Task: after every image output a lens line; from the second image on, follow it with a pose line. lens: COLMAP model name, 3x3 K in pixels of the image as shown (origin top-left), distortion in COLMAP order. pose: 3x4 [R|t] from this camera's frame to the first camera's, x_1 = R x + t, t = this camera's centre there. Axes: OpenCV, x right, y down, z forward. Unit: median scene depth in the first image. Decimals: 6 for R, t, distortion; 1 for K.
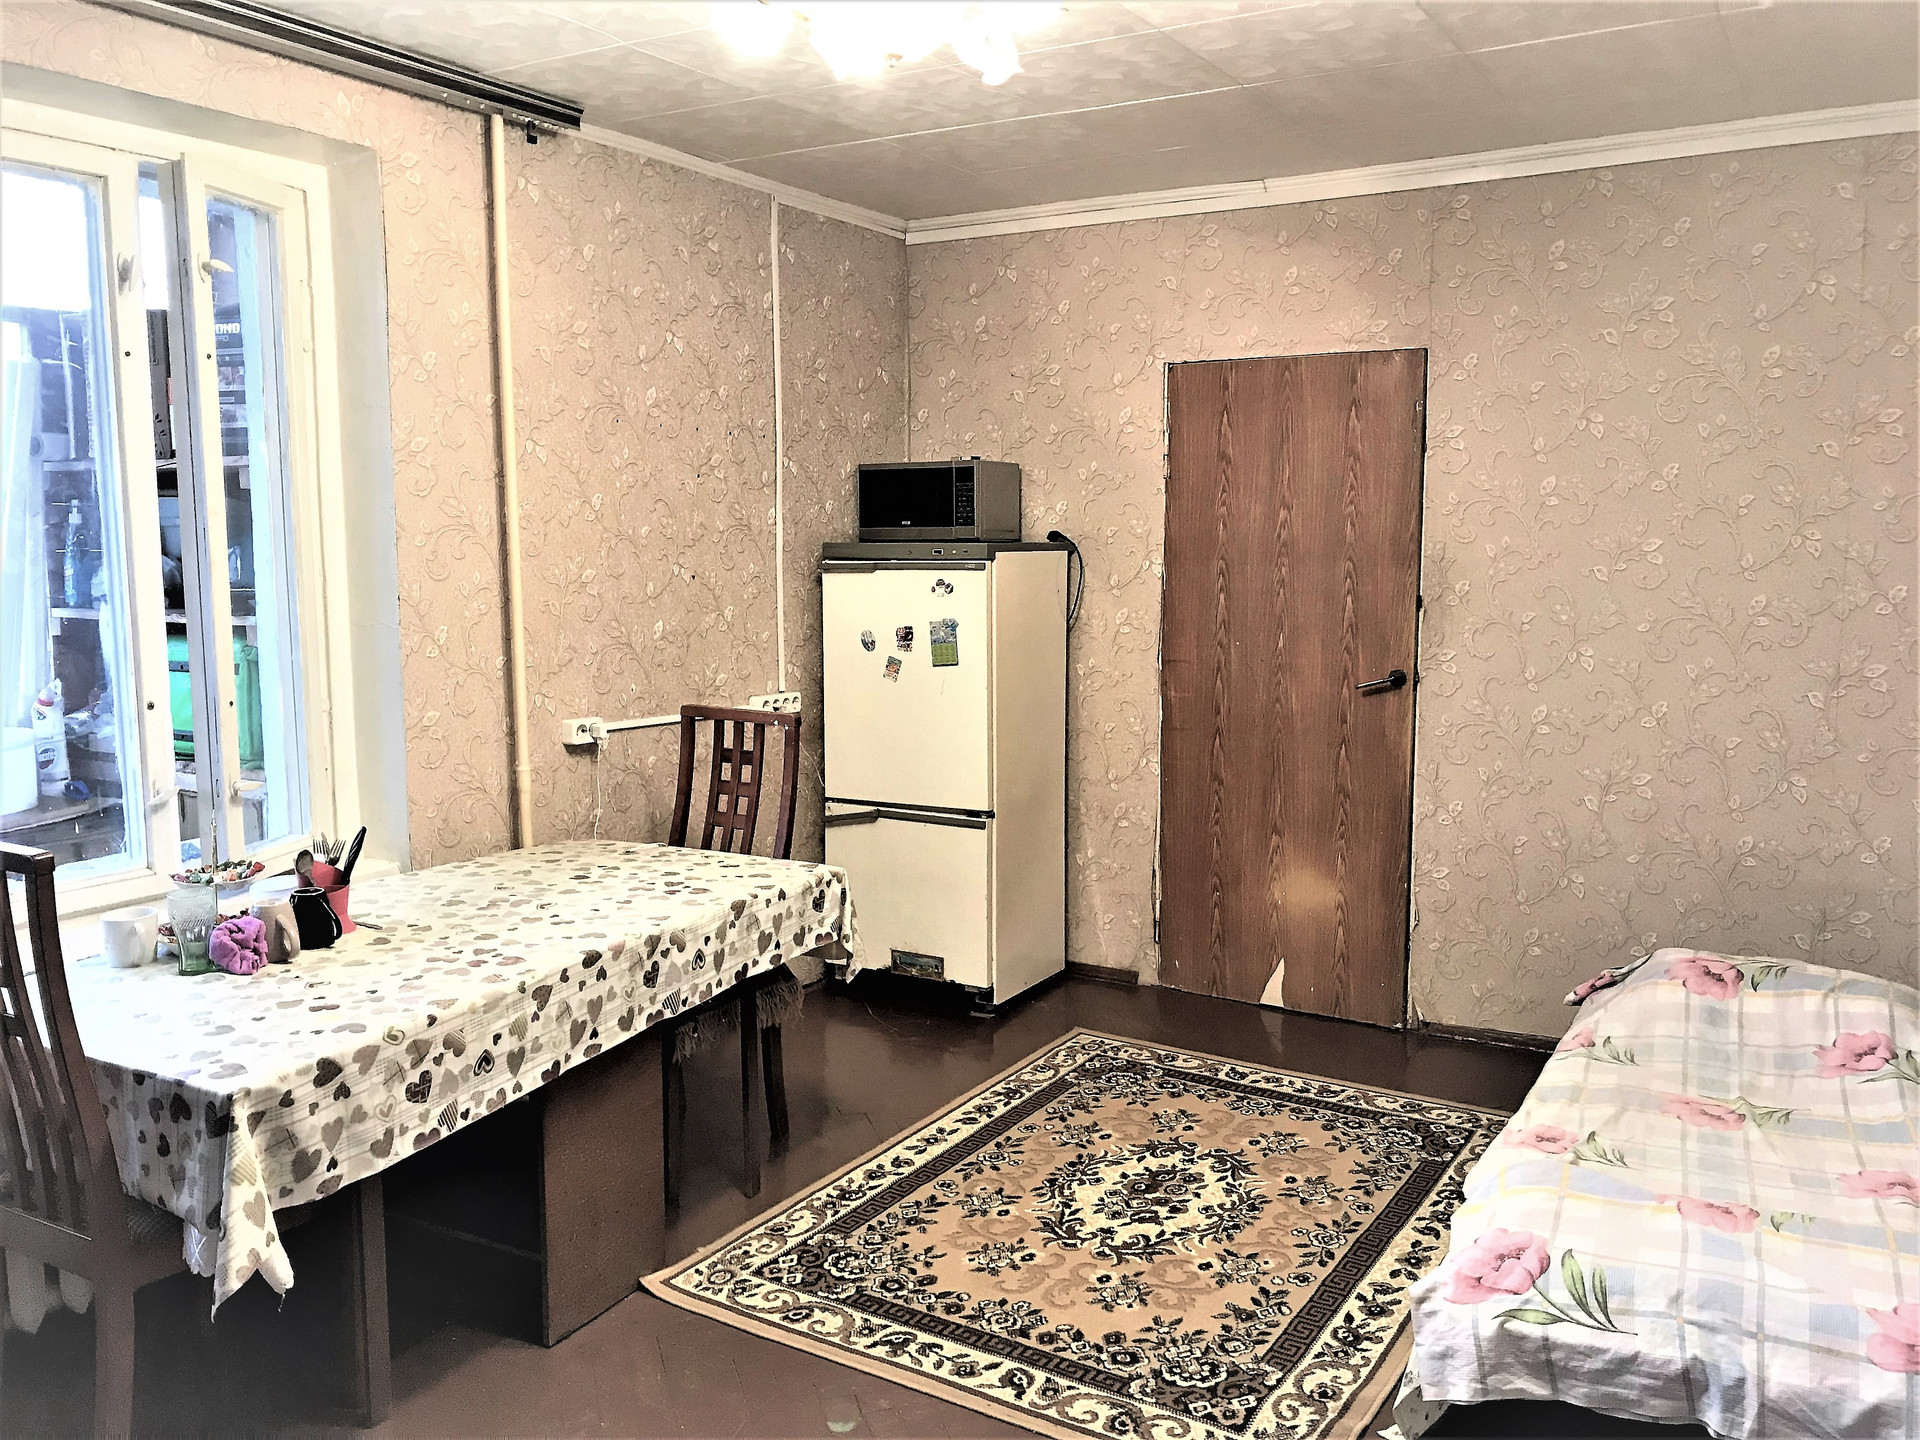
lens RADIAL K [[1596.6, 0, 955.4], [0, 1596.6, 698.2], [0, 0, 1]] dist [0.019318, -0.024618]
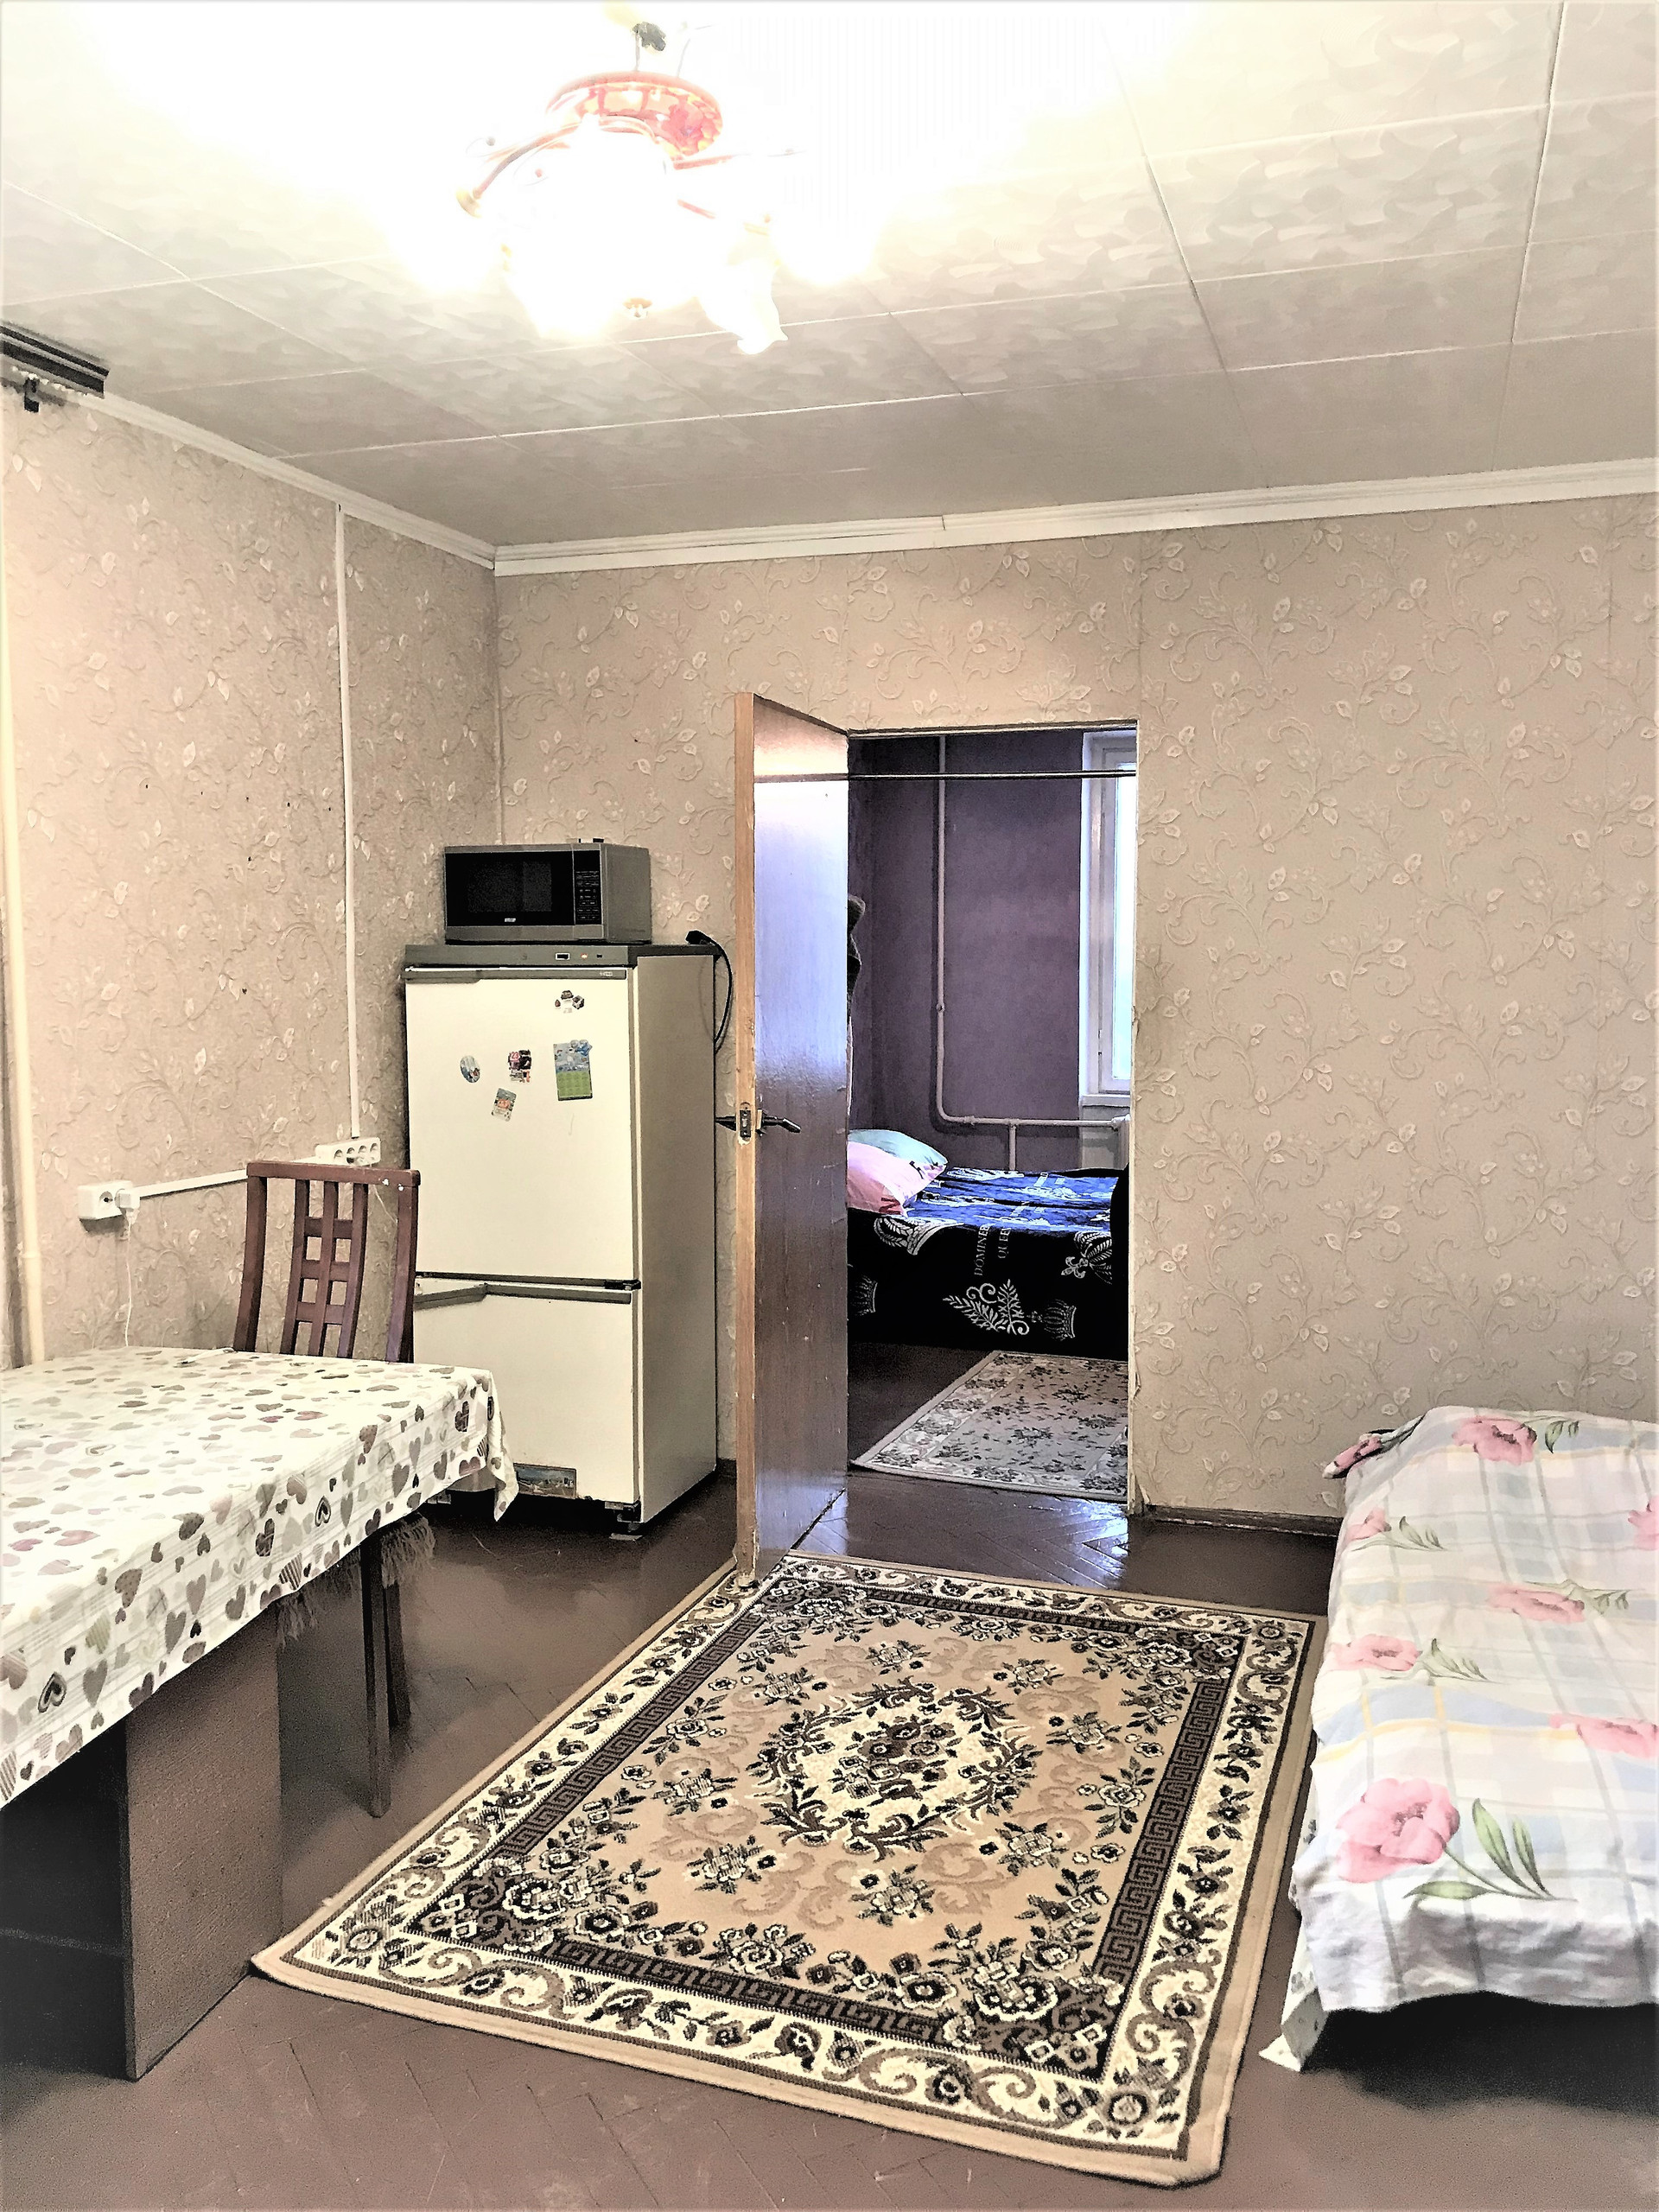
lens RADIAL K [[1839.4, 0, 865.8], [0, 1839.4, 1075.7], [0, 0, 1]] dist [0.019318, -0.024618]
pose [[0.974568, -0.019246, 0.223266, -0.083732], [0.024999, 0.999424, -0.022970, -0.009290], [-0.222695, 0.027967, 0.974487, 0.087307]]
